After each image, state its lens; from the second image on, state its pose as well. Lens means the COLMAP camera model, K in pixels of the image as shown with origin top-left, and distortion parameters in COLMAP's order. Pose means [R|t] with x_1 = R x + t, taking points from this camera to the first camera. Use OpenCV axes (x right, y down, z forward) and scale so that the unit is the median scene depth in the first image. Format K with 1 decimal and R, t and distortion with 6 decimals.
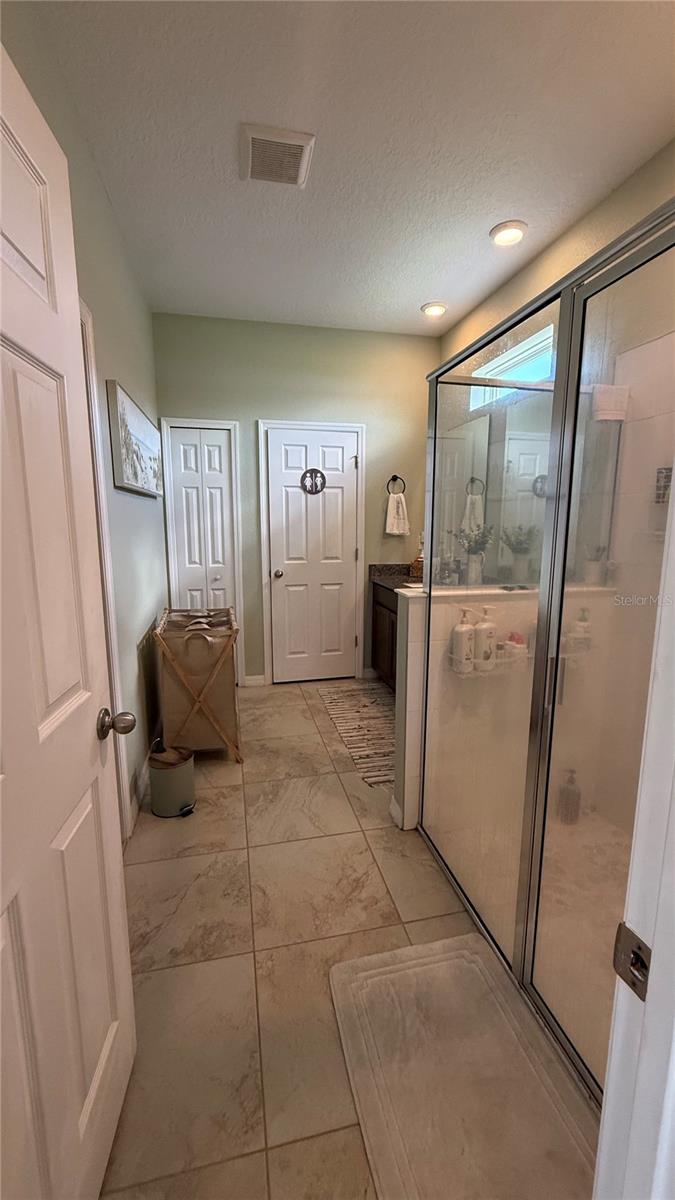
lens RADIAL K [[477.7, 0, 336.3], [0, 477.7, 597.3], [0, 0, 1]] dist [-0.001158, 0.000099]
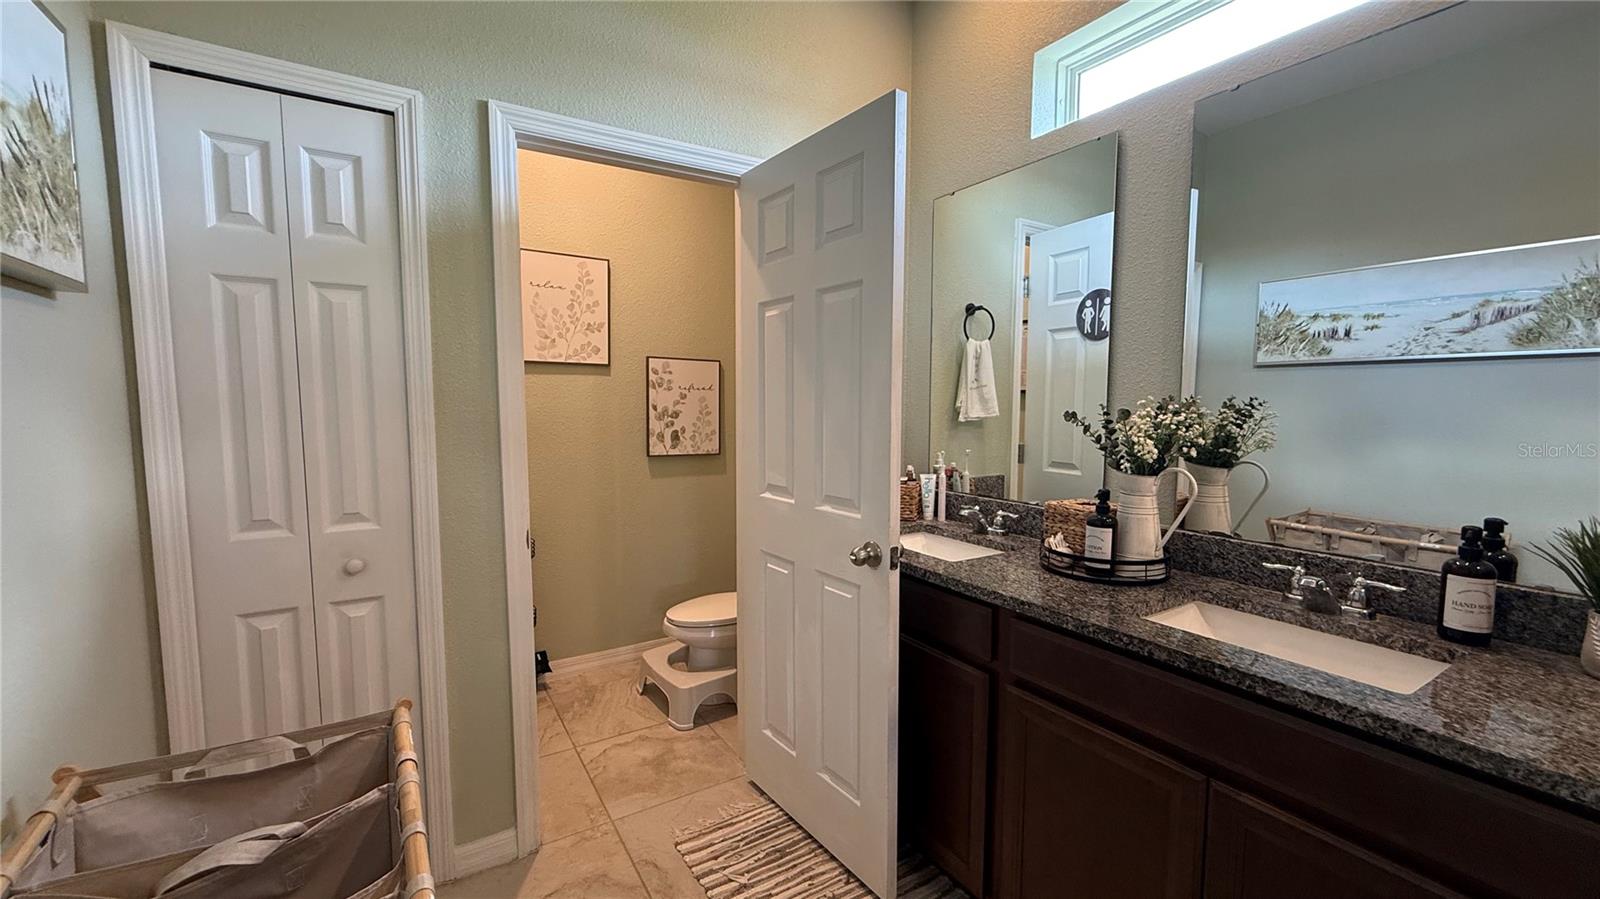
lens RADIAL K [[636.9, 0, 802.6], [0, 636.9, 454.3], [0, 0, 1]] dist [-0.001158, 0.000099]
pose [[0.942313, -0.029955, 0.333391, -0.107857], [0.055893, 0.996086, -0.068480, -0.070324], [-0.330035, 0.083164, 0.940298, 0.503982]]
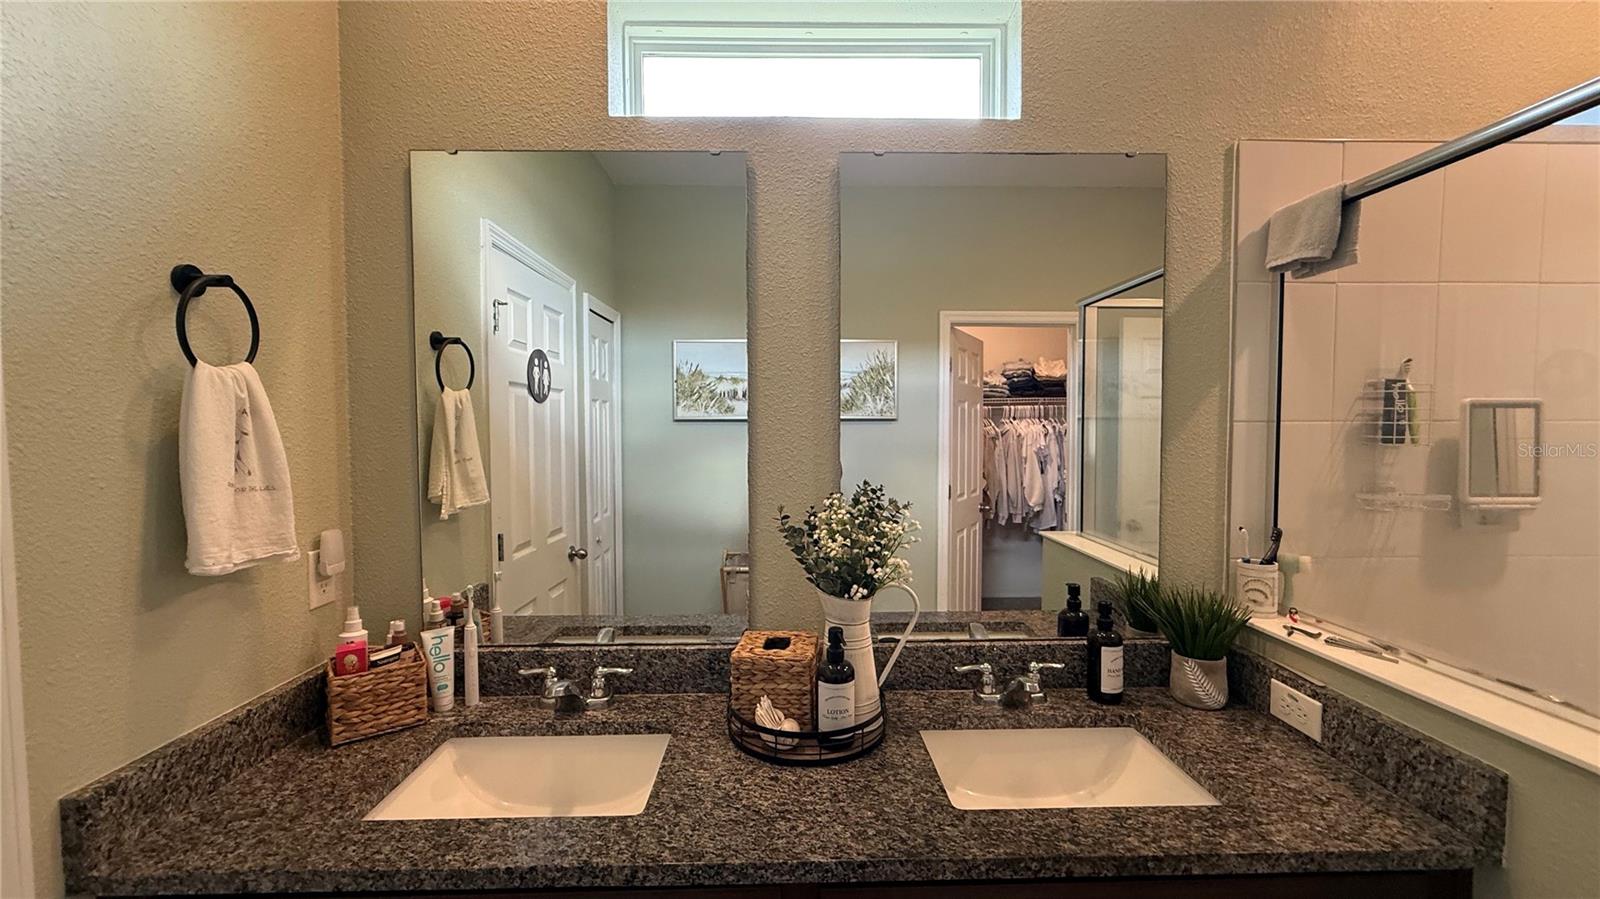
lens RADIAL K [[636.9, 0, 798.3], [0, 636.9, 457.4], [0, 0, 1]] dist [-0.001158, 0.000099]
pose [[0.200416, -0.051866, 0.978337, -0.086093], [0.164613, 0.986184, 0.018561, -0.156375], [-0.965782, 0.157327, 0.206185, 0.775351]]
